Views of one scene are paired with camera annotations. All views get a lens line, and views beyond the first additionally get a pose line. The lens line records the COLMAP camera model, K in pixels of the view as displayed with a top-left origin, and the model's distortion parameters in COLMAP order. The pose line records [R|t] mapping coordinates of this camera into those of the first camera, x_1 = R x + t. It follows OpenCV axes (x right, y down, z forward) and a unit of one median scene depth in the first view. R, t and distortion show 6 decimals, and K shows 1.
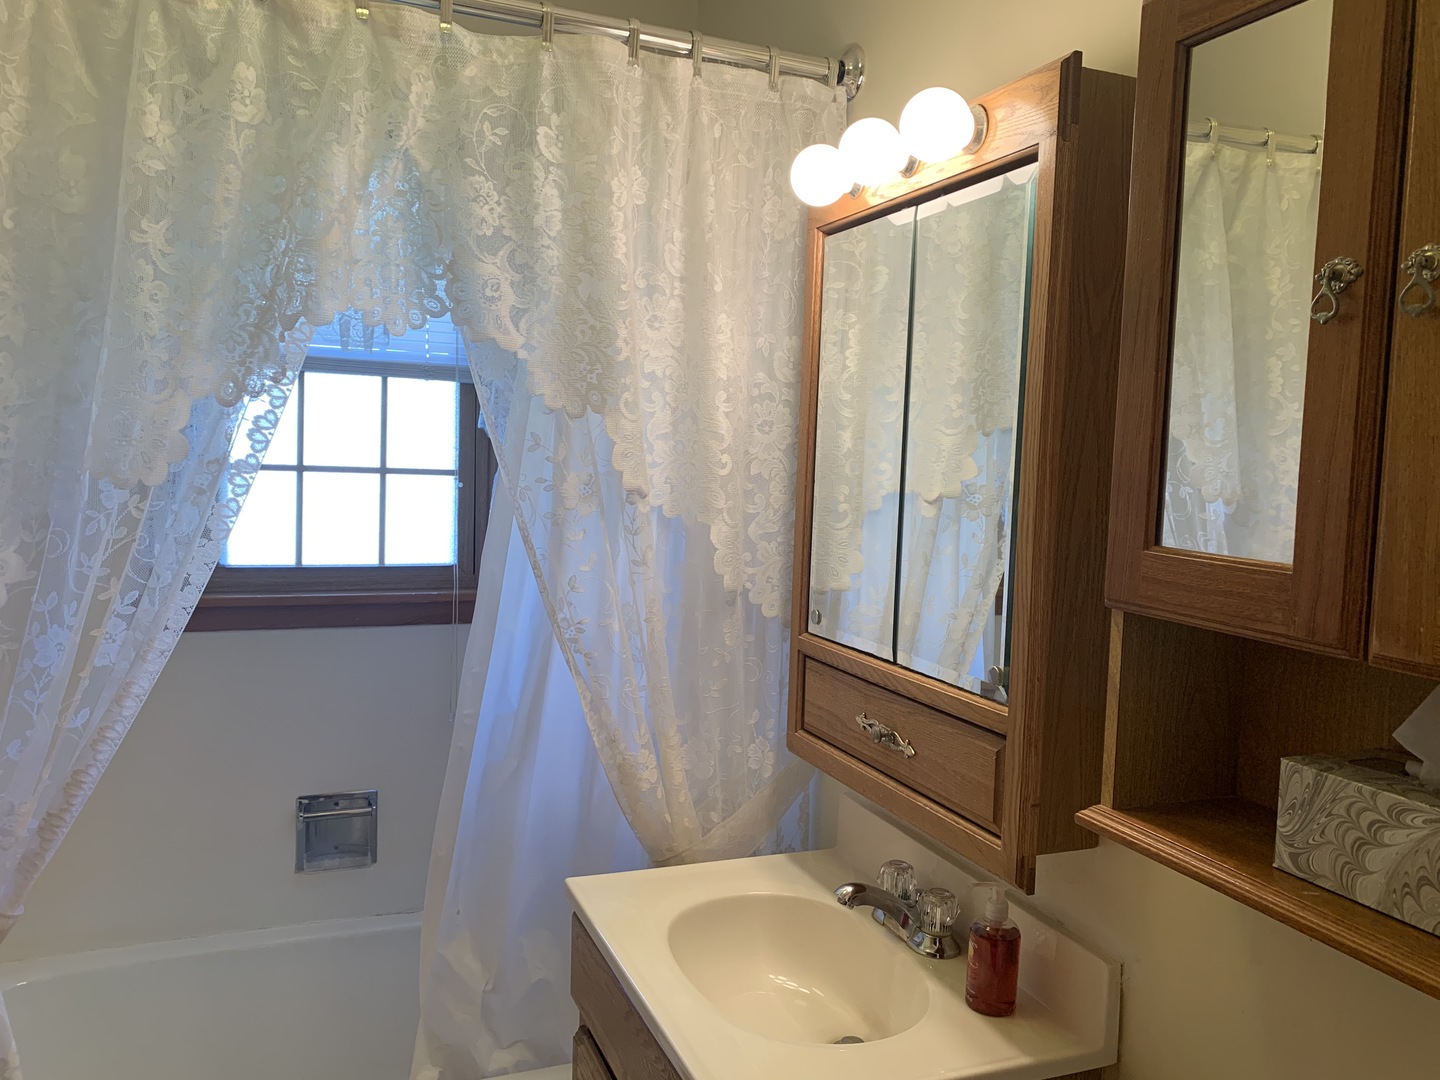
lens RADIAL K [[1106.1, 0, 721.8], [0, 1106.1, 529.2], [0, 0, 1]] dist [0.020836, -0.025317]
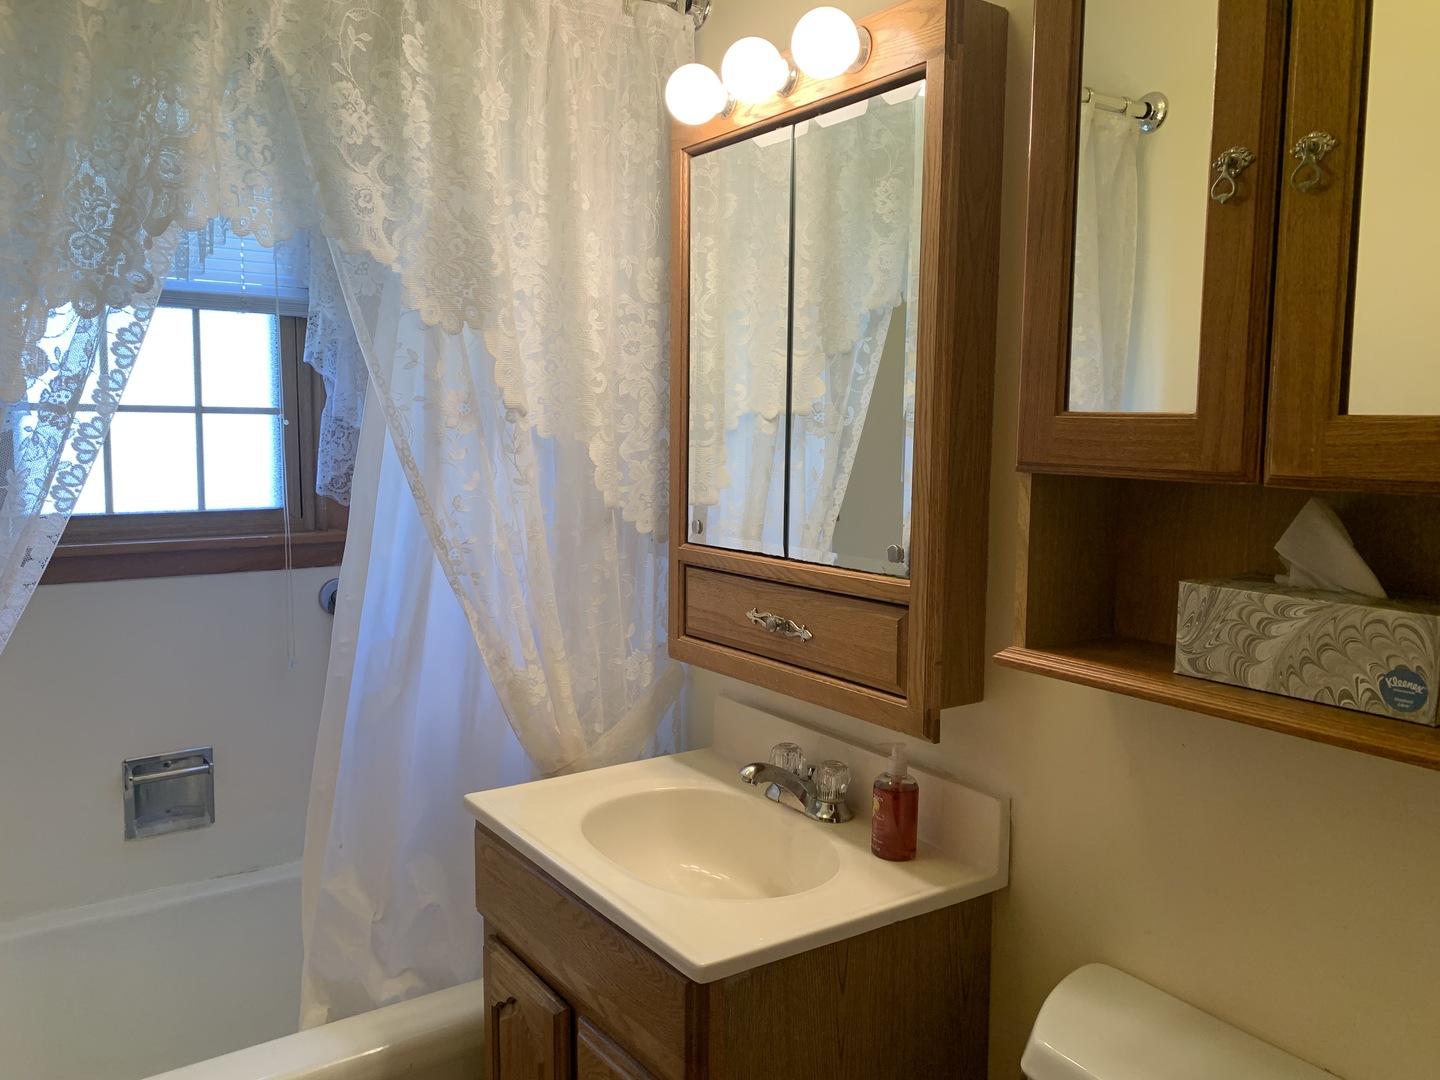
lens RADIAL K [[1106.1, 0, 707.2], [0, 1106.1, 541.6], [0, 0, 1]] dist [0.020836, -0.025317]
pose [[0.974196, -0.046193, 0.220928, -0.142327], [0.038450, 0.998490, 0.039224, 0.055815], [-0.222407, -0.029717, 0.974501, -0.025715]]
